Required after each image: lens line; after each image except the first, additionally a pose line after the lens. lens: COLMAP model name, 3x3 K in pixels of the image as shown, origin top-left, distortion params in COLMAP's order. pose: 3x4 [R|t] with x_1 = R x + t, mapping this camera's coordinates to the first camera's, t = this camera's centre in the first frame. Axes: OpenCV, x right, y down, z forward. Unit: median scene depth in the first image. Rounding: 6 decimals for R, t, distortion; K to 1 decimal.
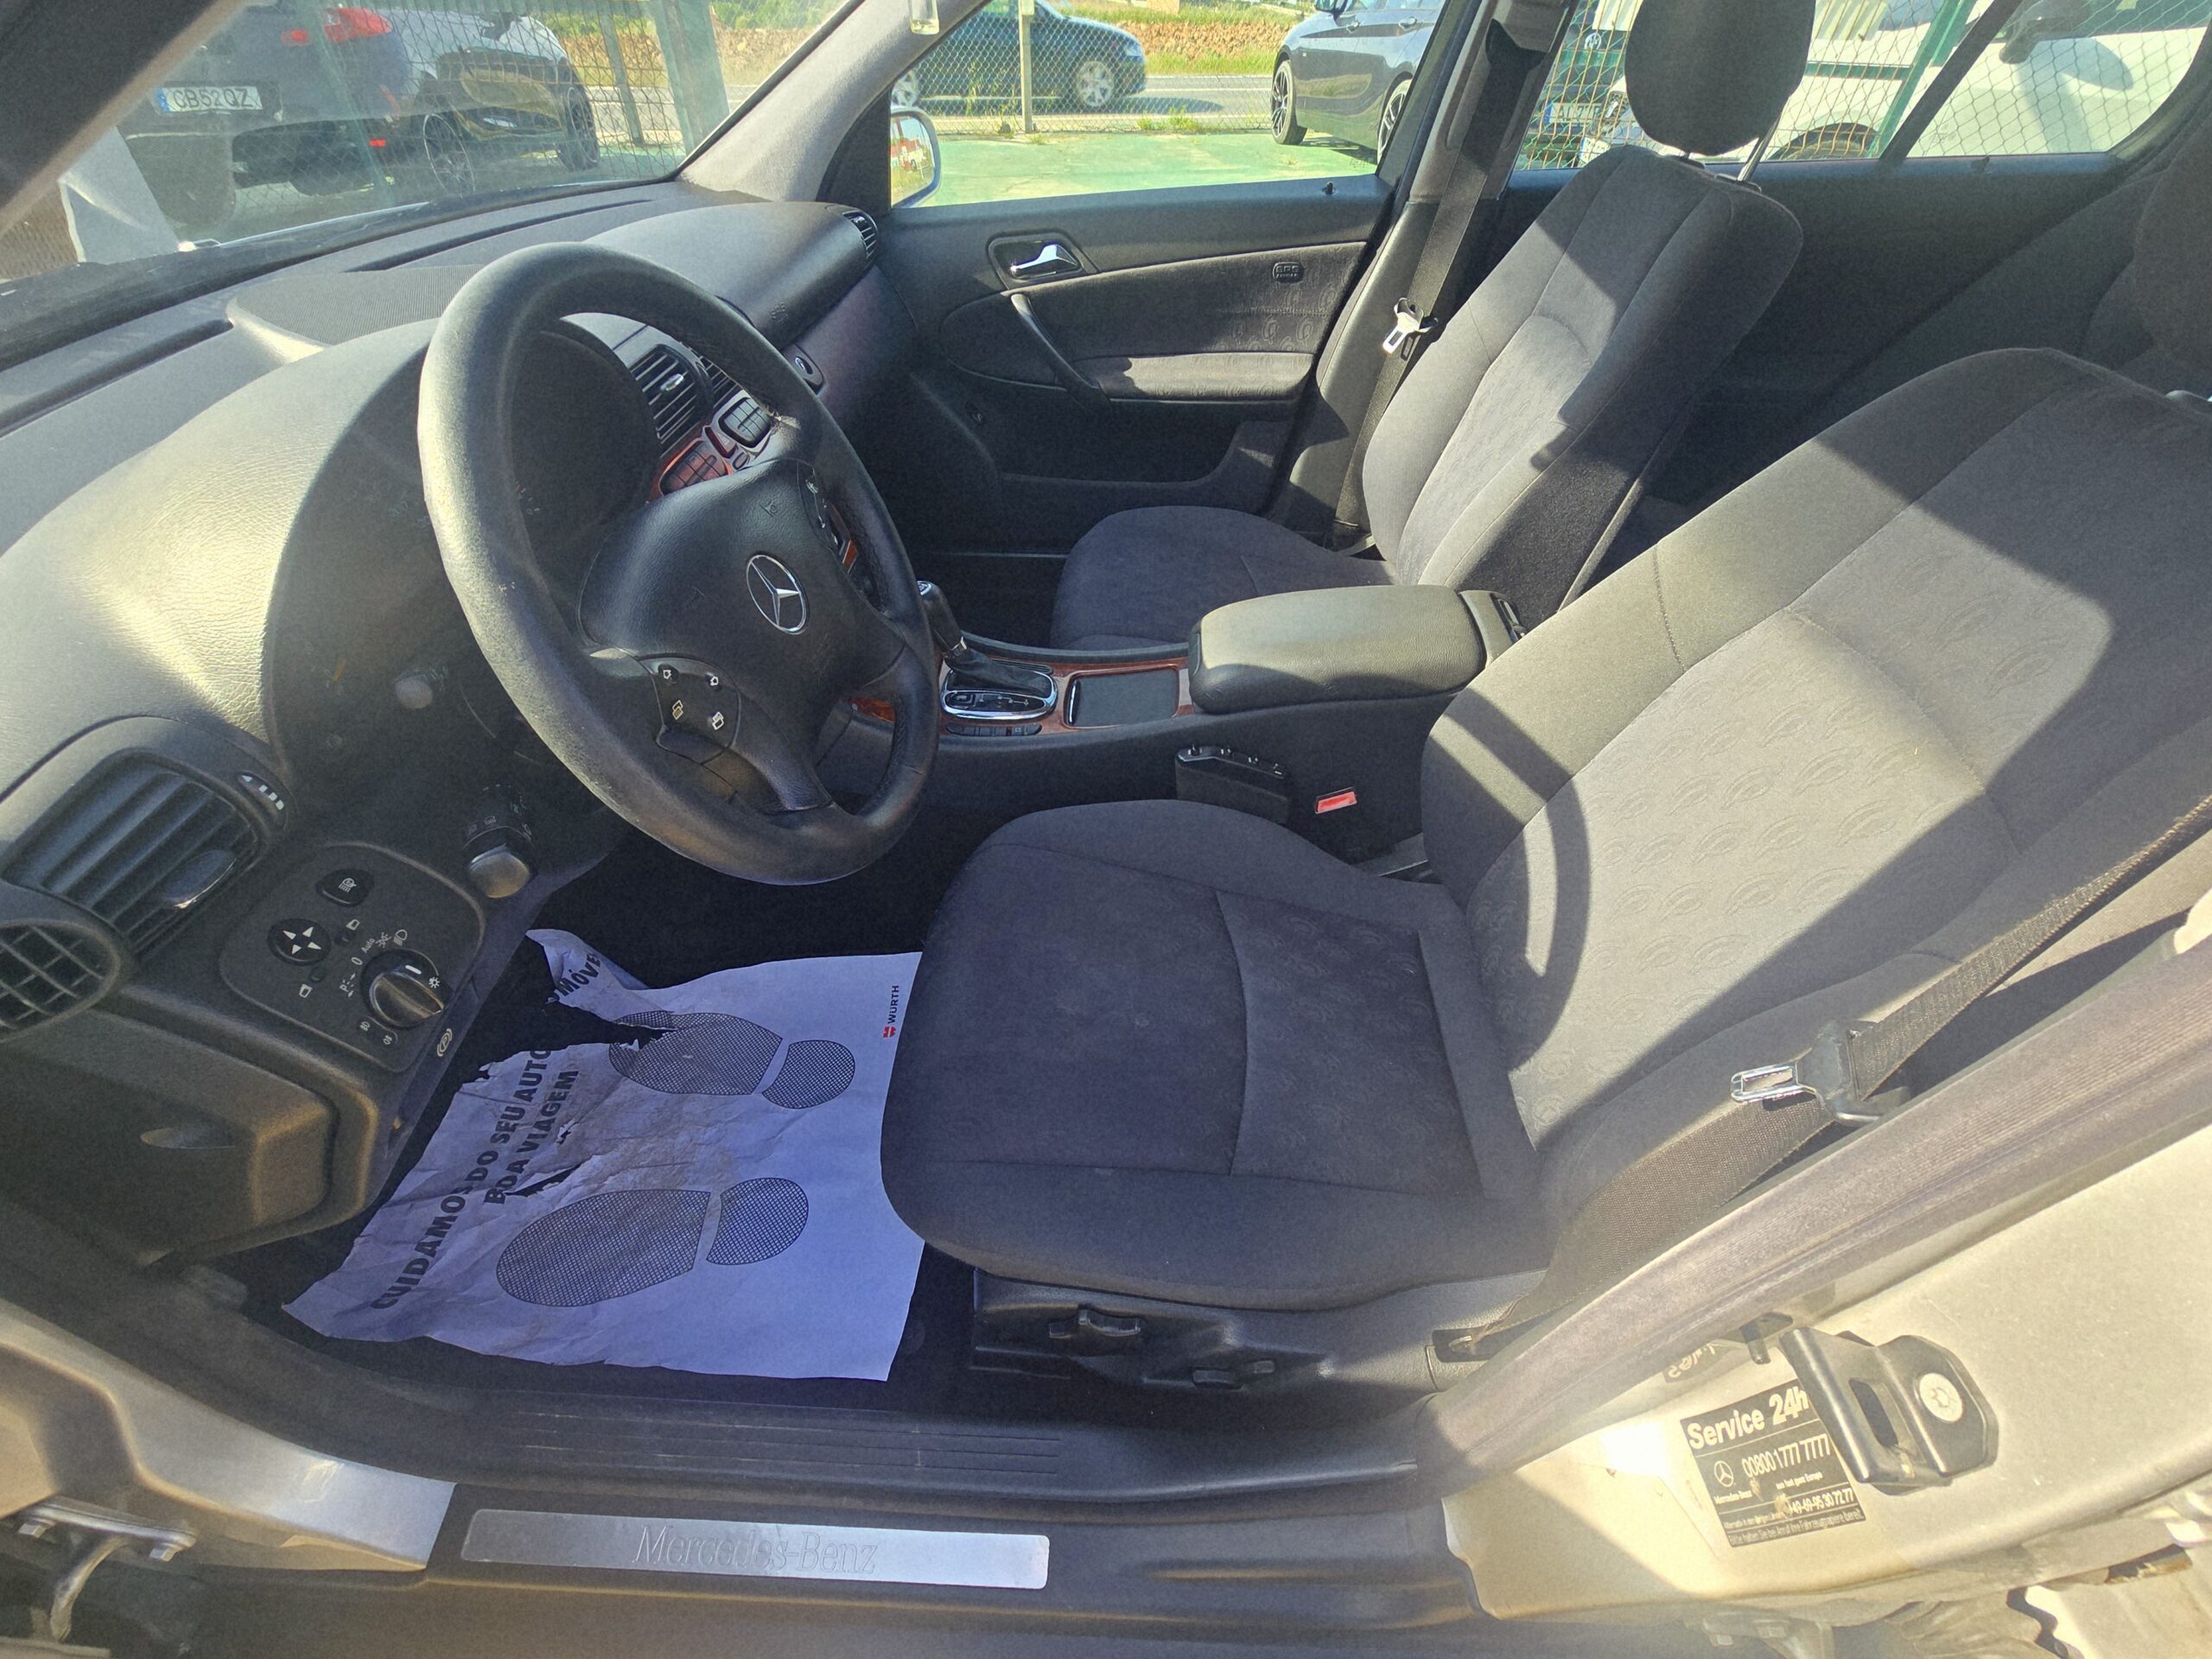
lens RADIAL K [[877.4, 0, 1112.6], [0, 877.4, 822.9], [0, 0, 1]] dist [-0.008891, 0.001809]
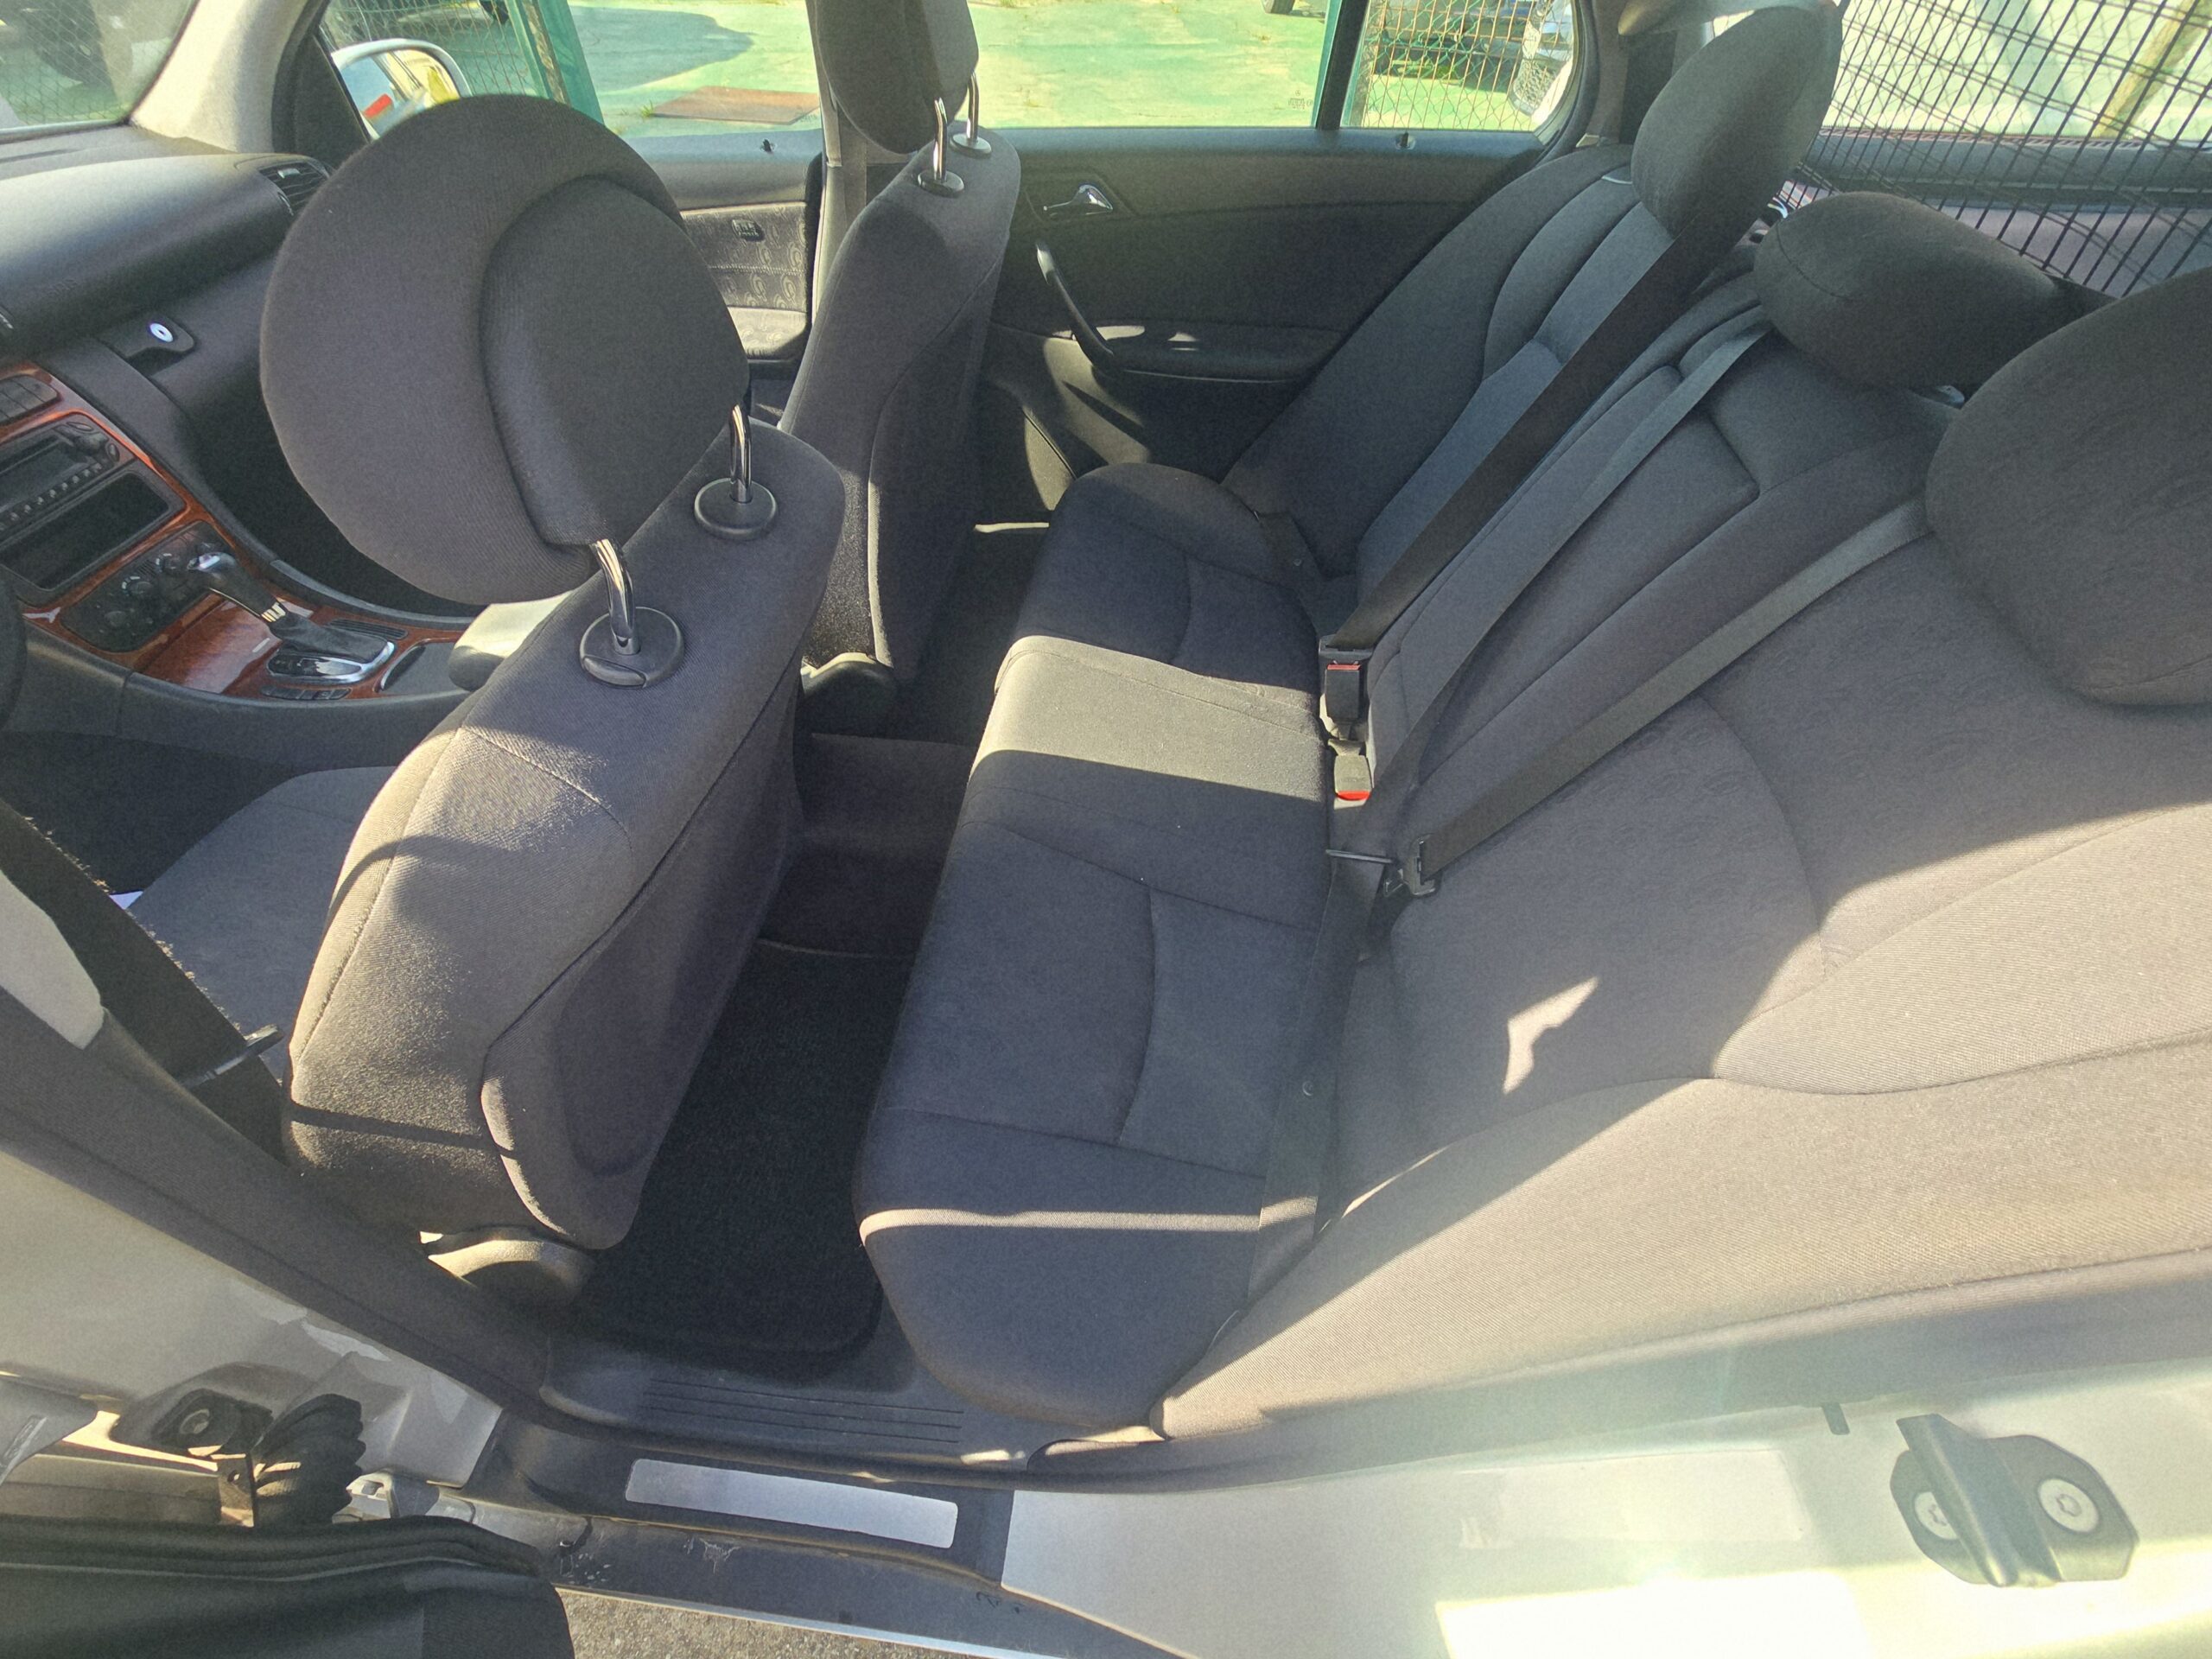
lens RADIAL K [[877.4, 0, 1098.7], [0, 877.4, 818.8], [0, 0, 1]] dist [-0.008891, 0.001809]
pose [[0.998655, 0.045438, -0.024980, 0.900906], [-0.042866, 0.994525, 0.095307, -0.094856], [0.029173, -0.094108, 0.995134, -0.072797]]
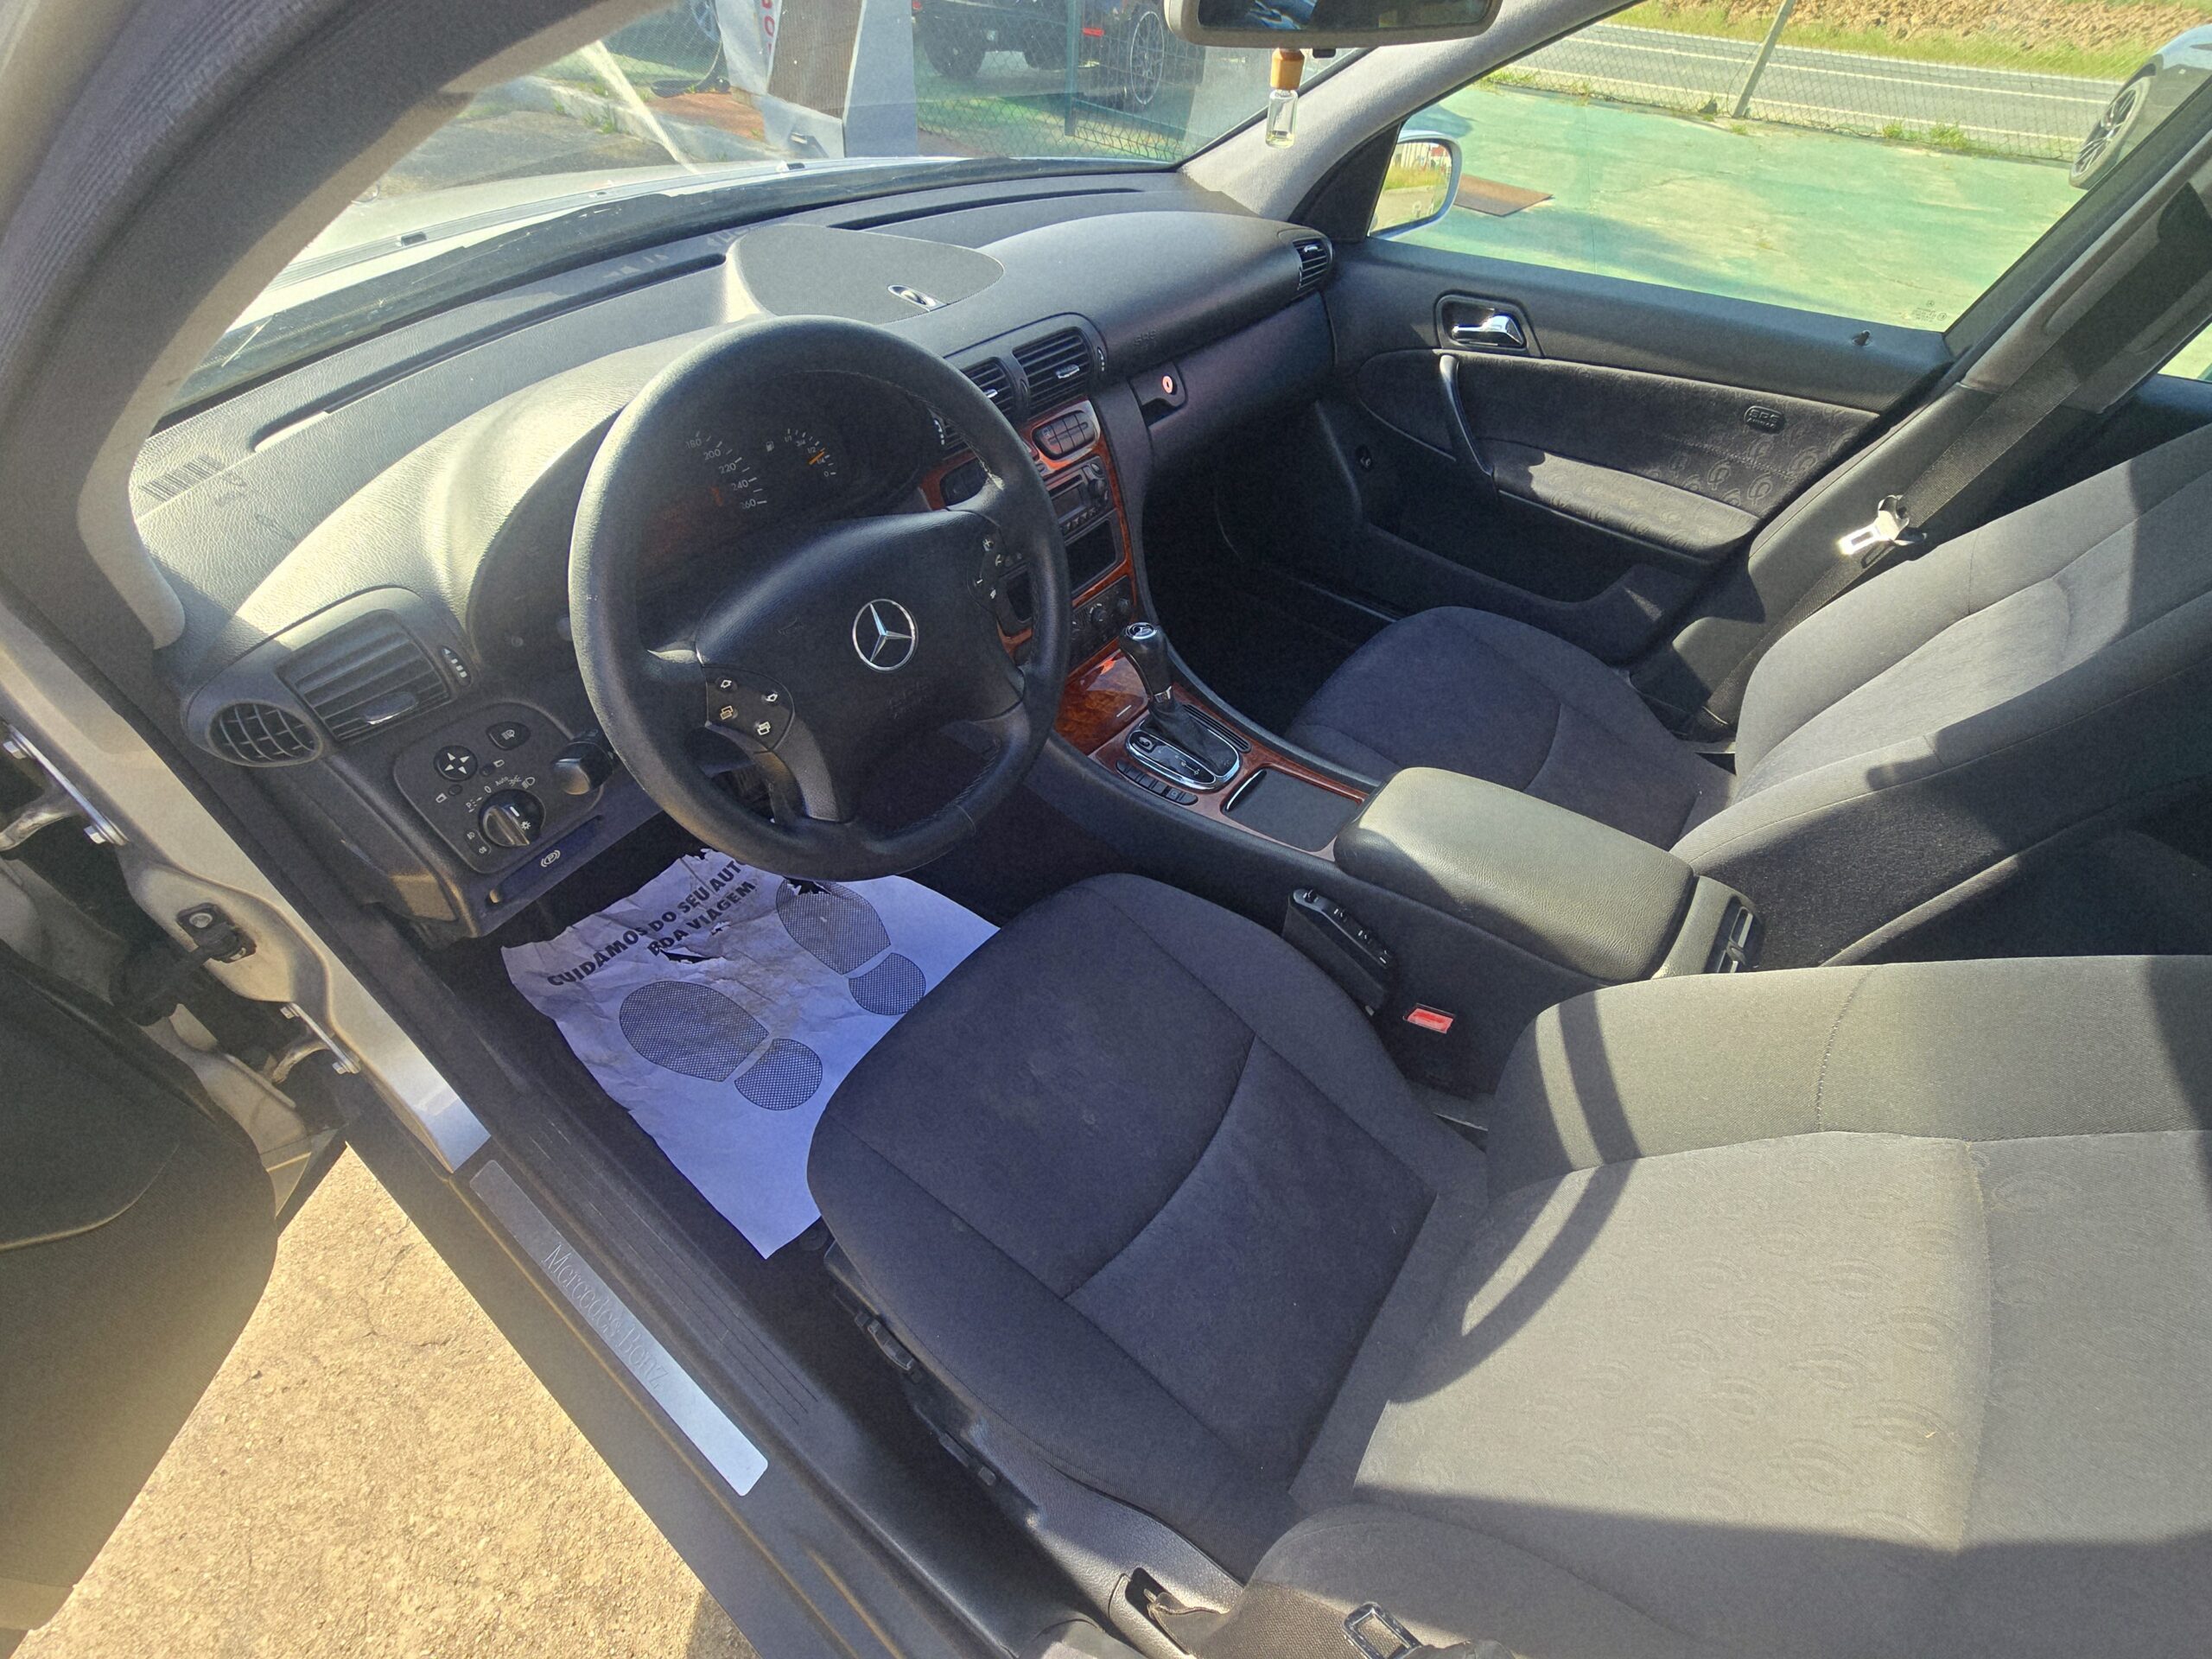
lens RADIAL K [[877.4, 0, 1132.7], [0, 877.4, 821.7], [0, 0, 1]] dist [-0.008891, 0.001809]
pose [[0.827630, 0.444848, -0.342256, 0.215395], [-0.428649, 0.894610, 0.126228, -0.185742], [0.362338, 0.042238, 0.931089, 0.039401]]
